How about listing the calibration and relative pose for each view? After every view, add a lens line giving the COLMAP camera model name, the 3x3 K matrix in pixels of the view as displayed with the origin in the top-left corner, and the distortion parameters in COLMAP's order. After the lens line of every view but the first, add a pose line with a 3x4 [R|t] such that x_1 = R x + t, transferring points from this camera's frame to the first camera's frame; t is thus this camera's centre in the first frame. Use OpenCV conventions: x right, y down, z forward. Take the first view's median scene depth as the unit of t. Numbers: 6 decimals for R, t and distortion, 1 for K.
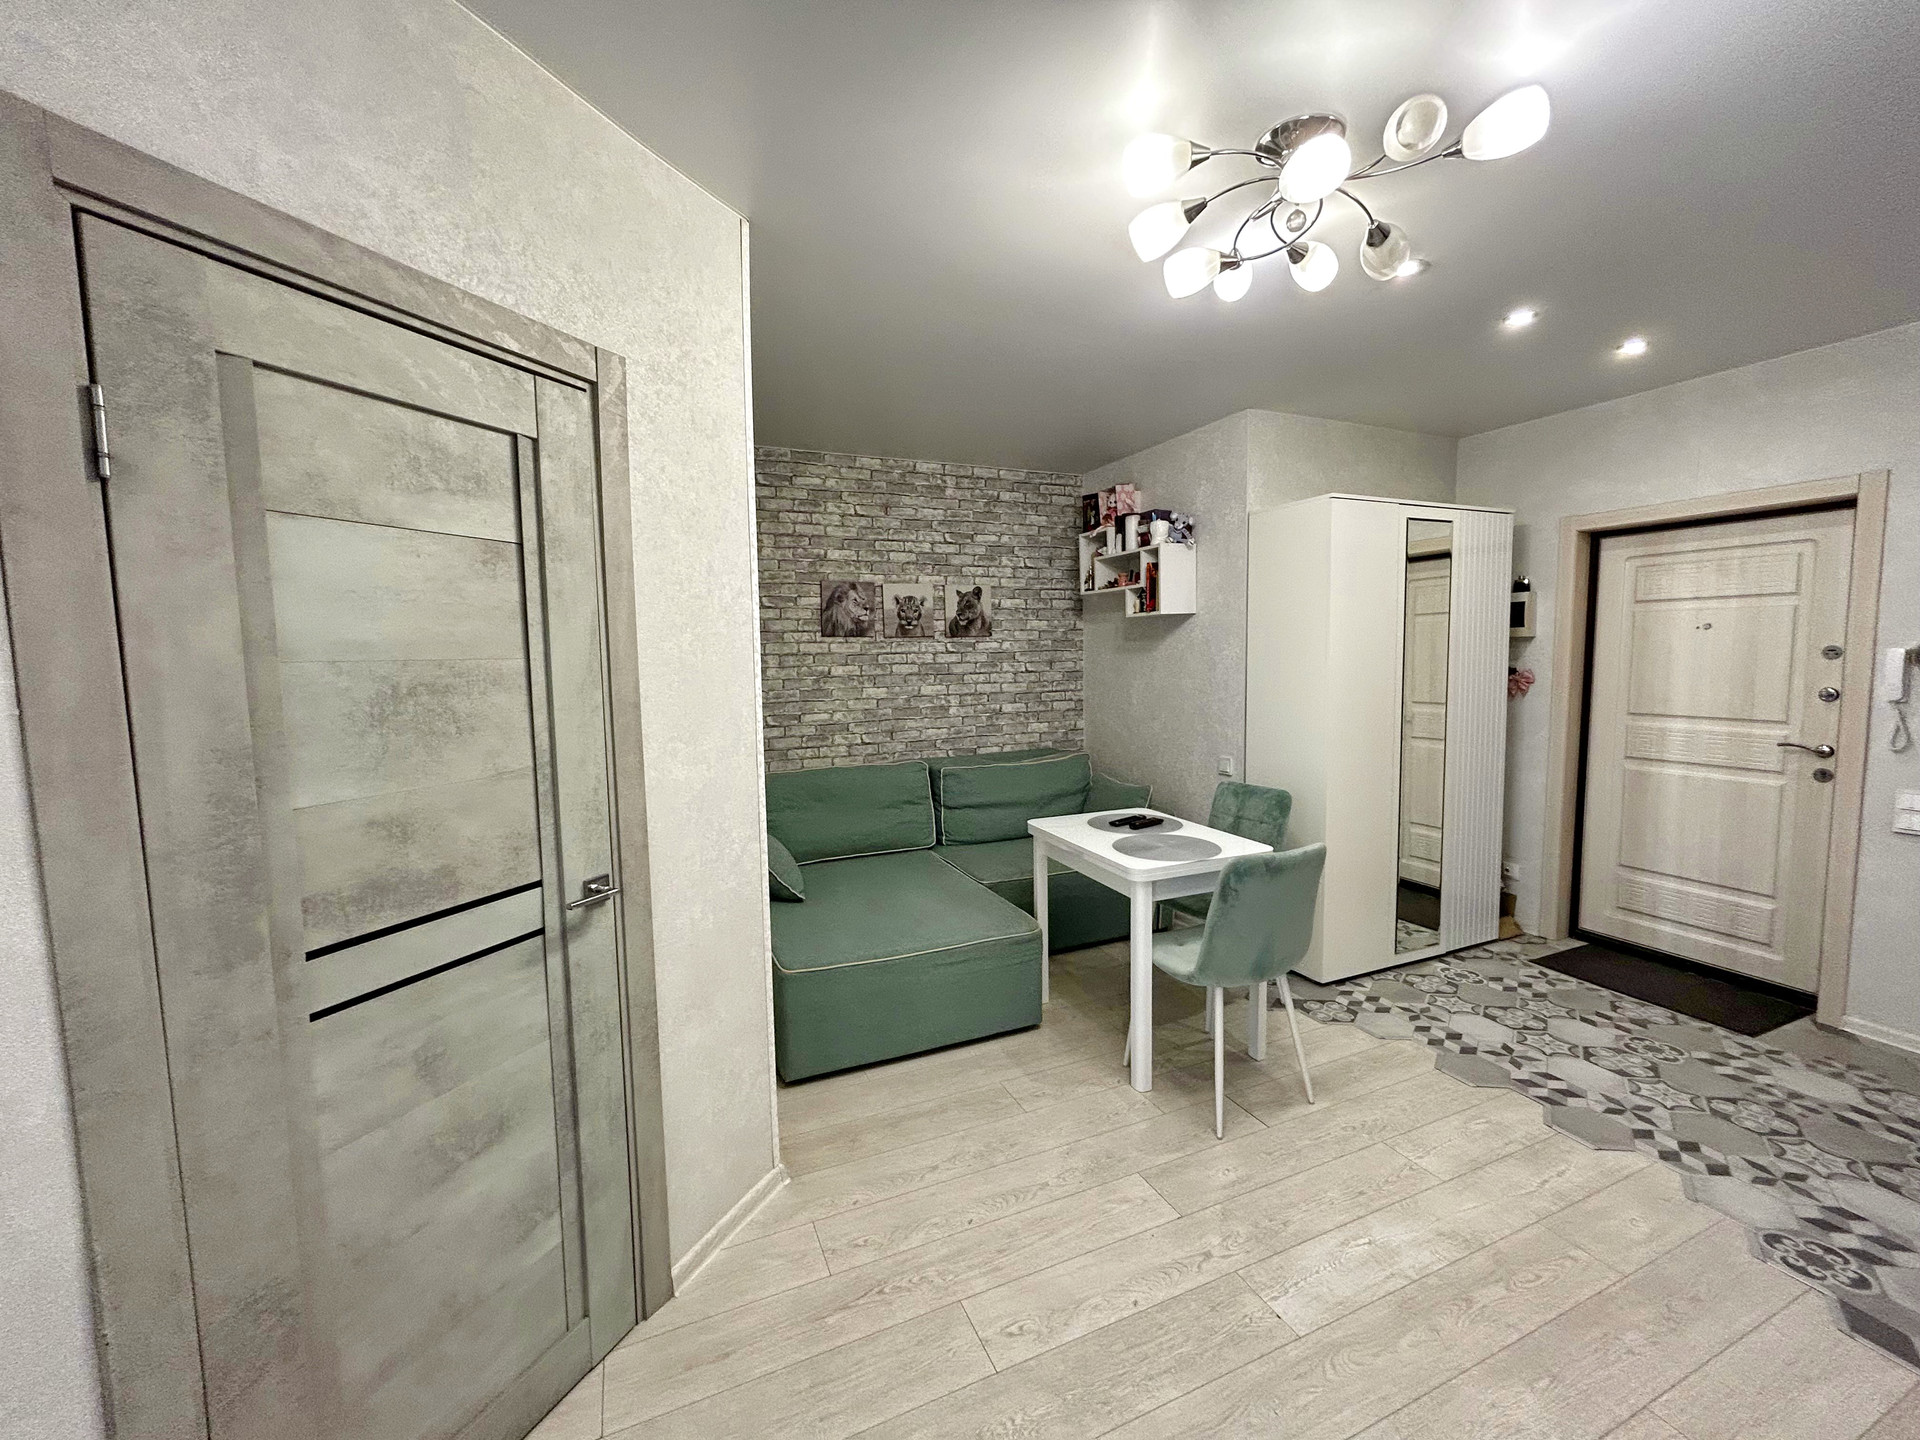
lens RADIAL K [[773.8, 0, 957.5], [0, 773.8, 716.4], [0, 0, 1]] dist [0.001105, 0.000175]
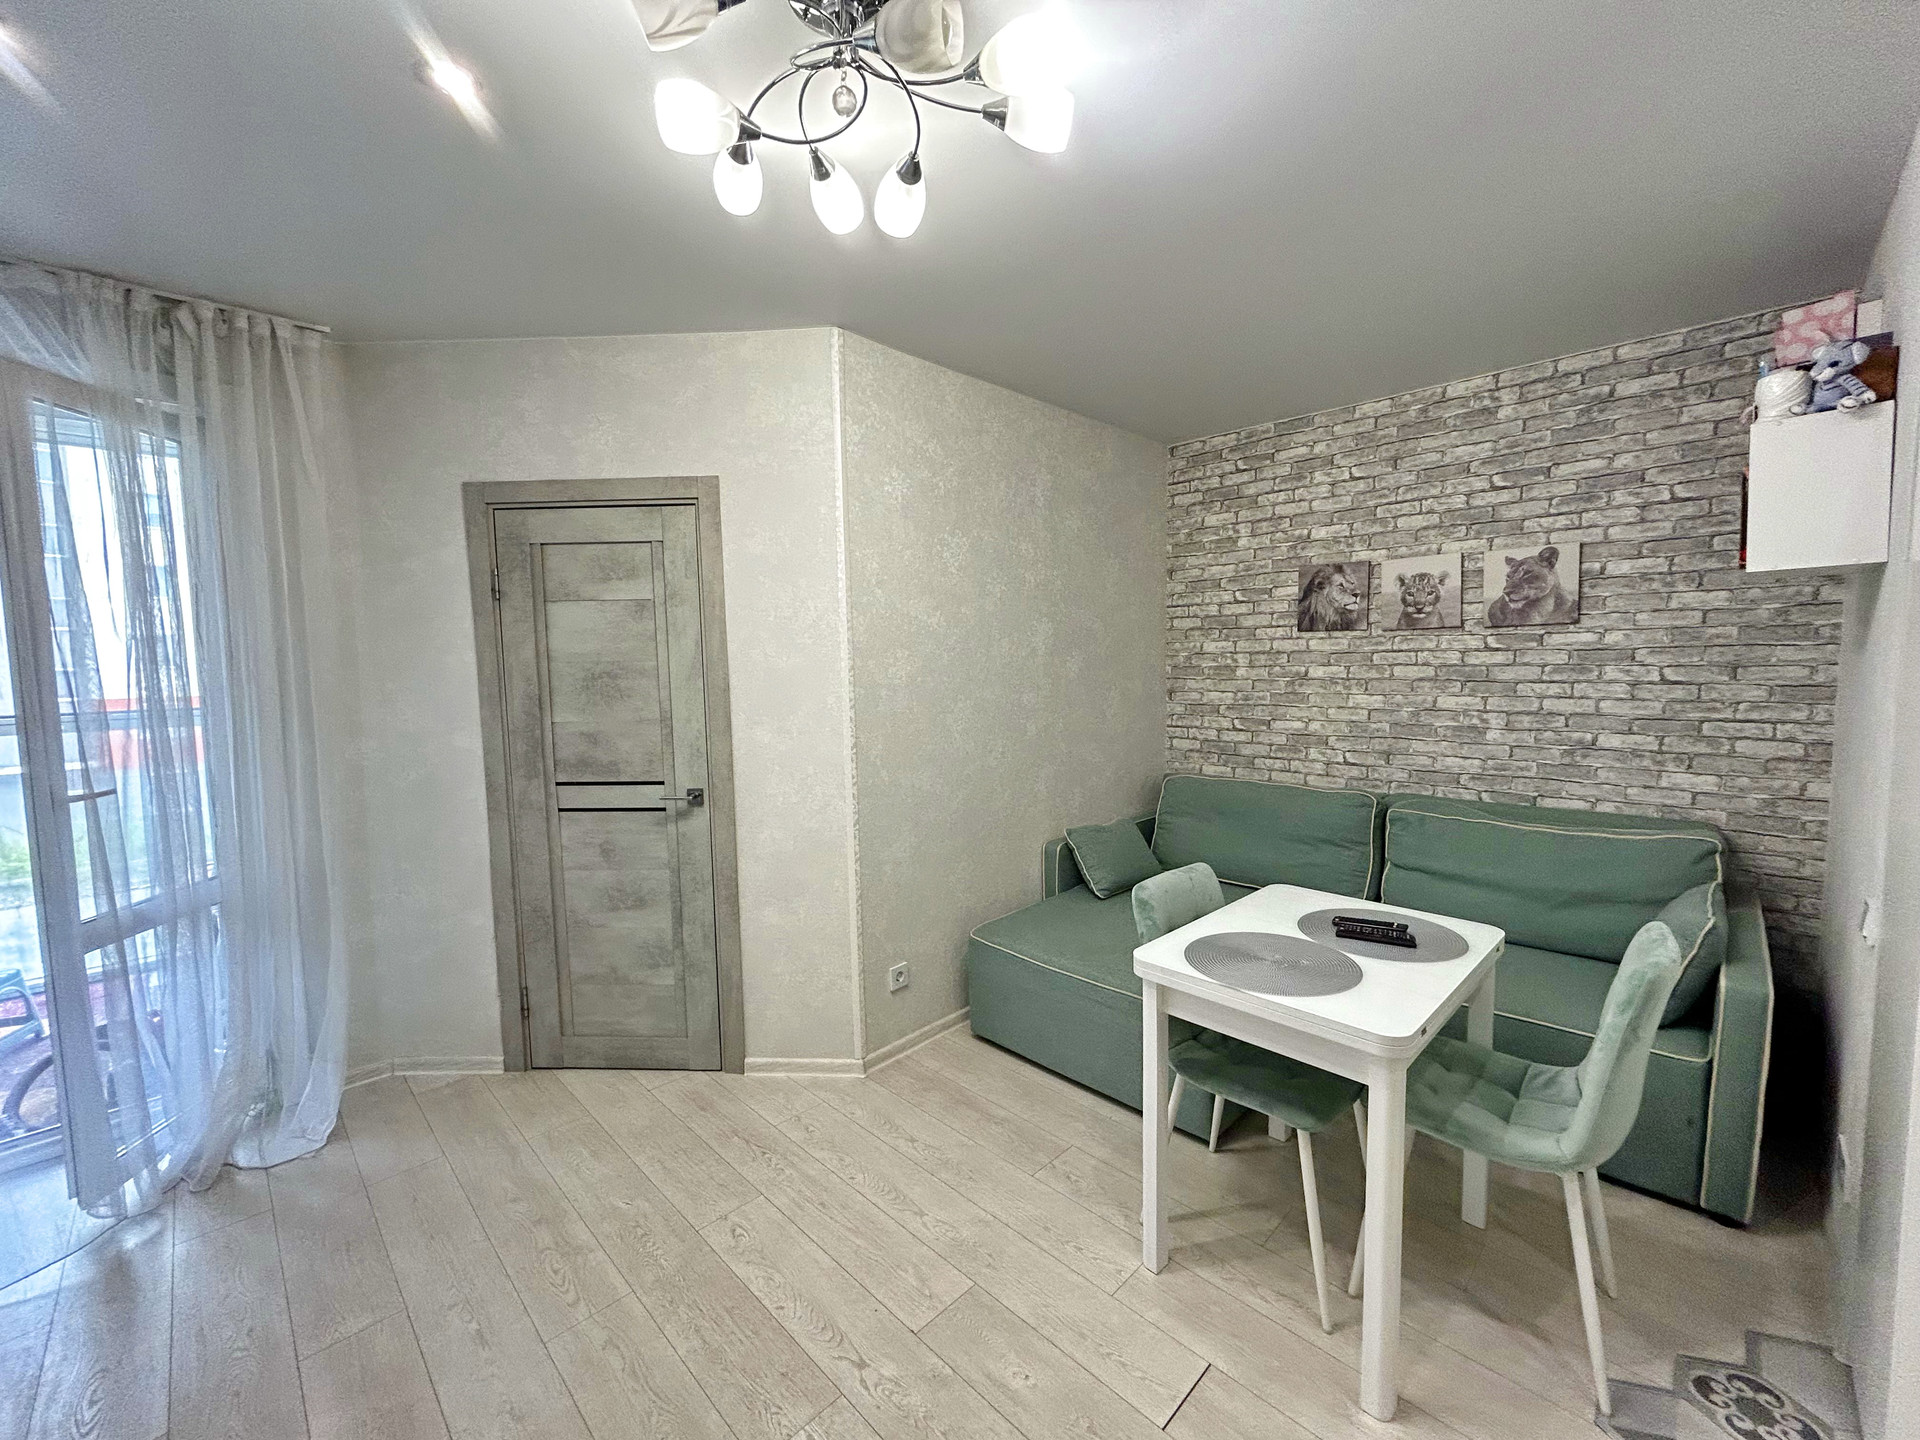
lens RADIAL K [[773.8, 0, 957.5], [0, 773.8, 716.4], [0, 0, 1]] dist [0.001105, 0.000175]
pose [[0.364404, 0.081121, -0.927701, 0.621129], [-0.068974, 0.995813, 0.059984, -0.044132], [0.928683, 0.042129, 0.368474, 0.424995]]
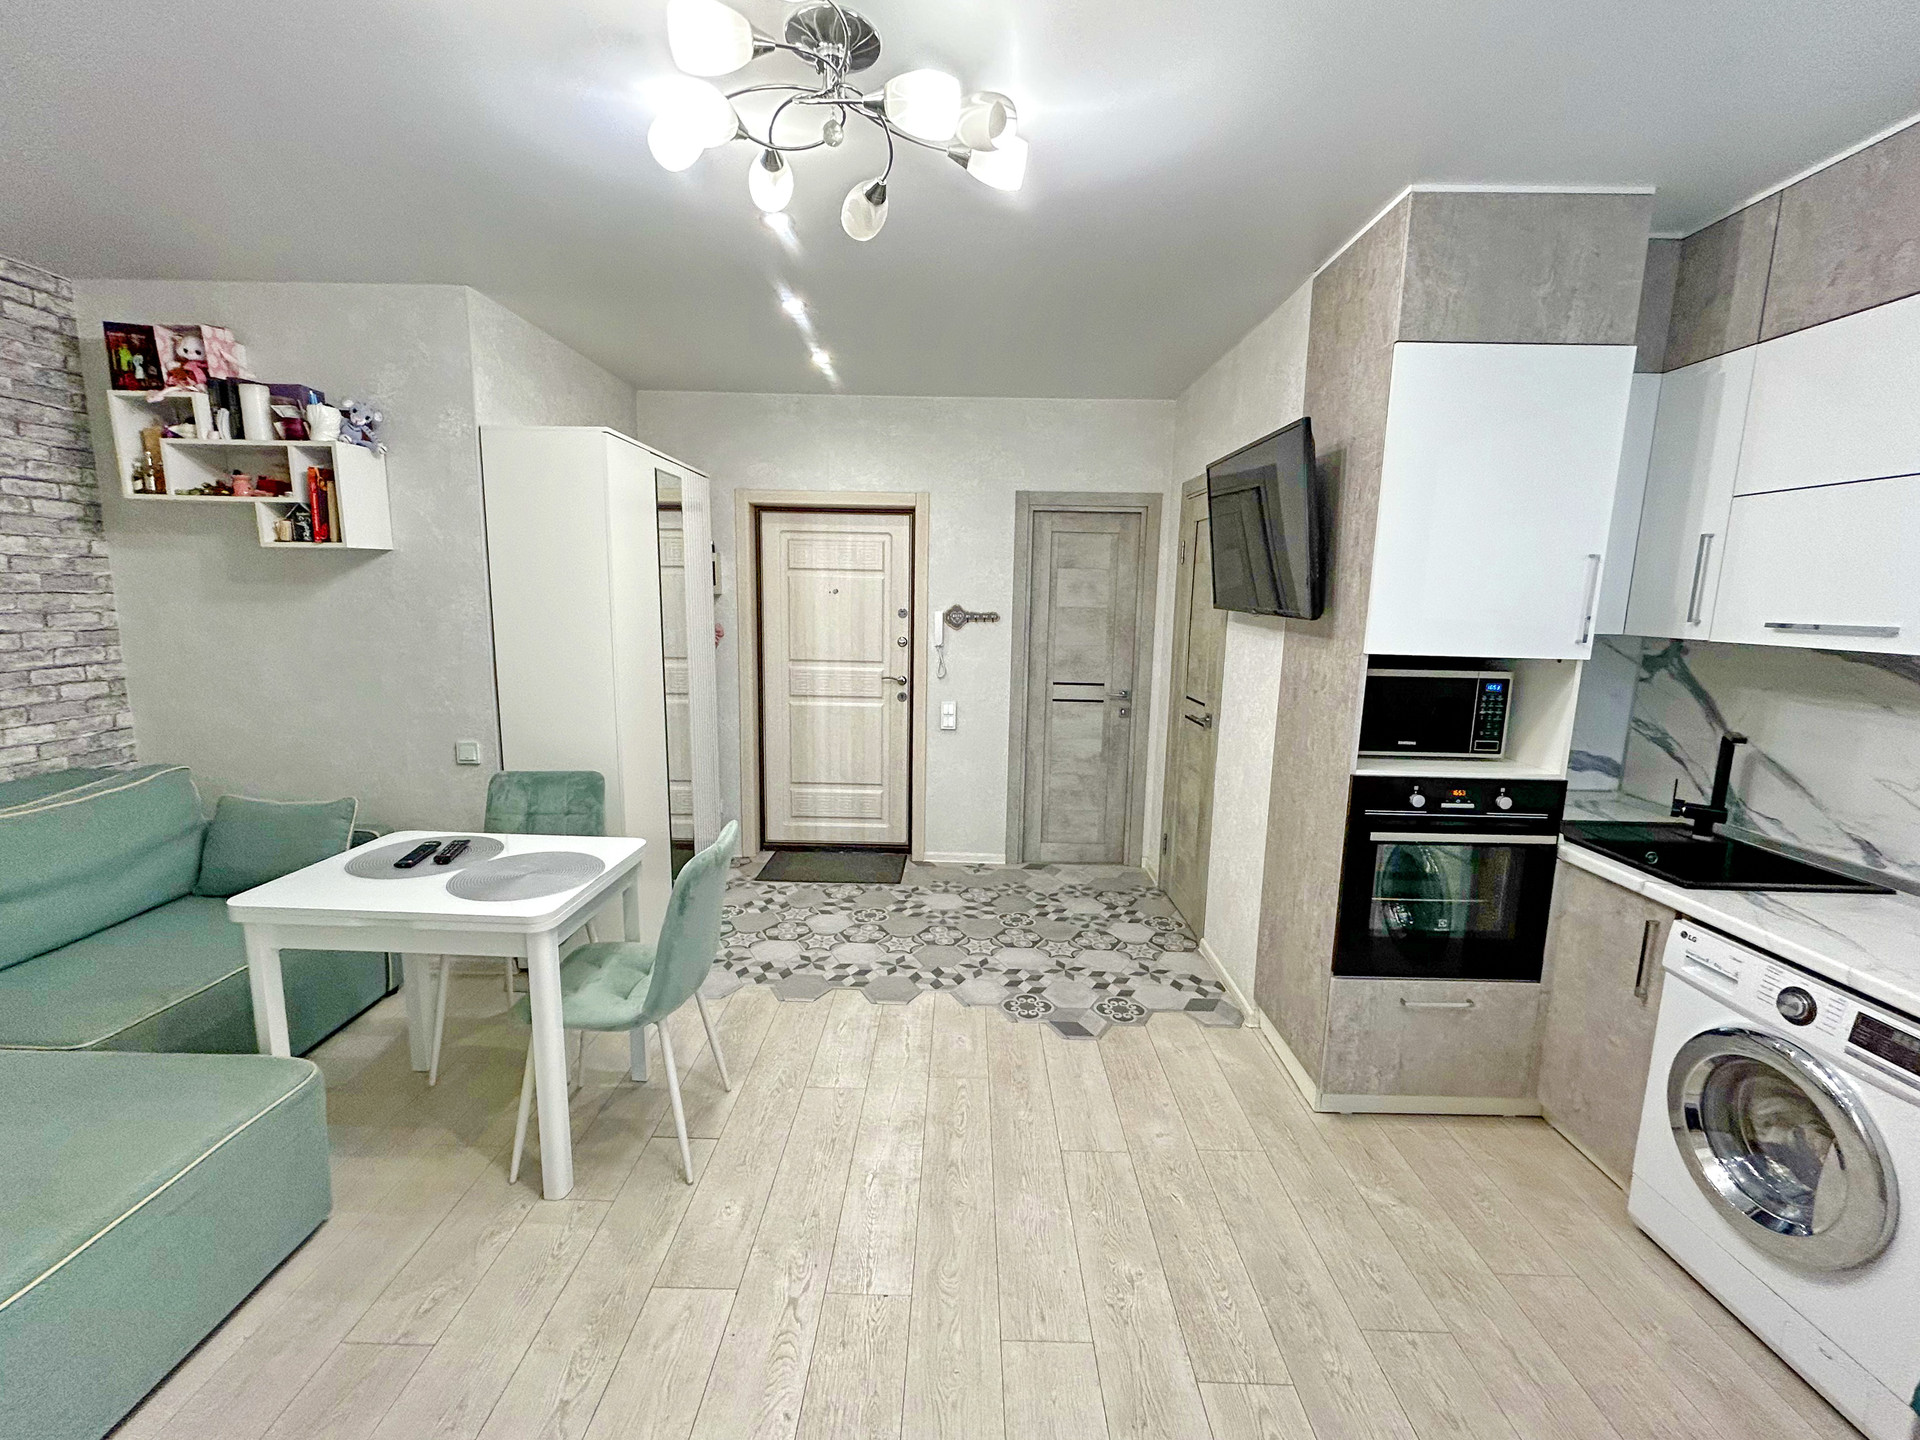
lens RADIAL K [[802.6, 0, 959.0], [0, 802.6, 717.2], [0, 0, 1]] dist [0.000141, 0.000041]
pose [[0.406718, -0.114554, 0.906343, -0.203050], [0.051006, 0.993407, 0.102670, -0.033133], [-0.912129, 0.004472, 0.409879, 0.250212]]
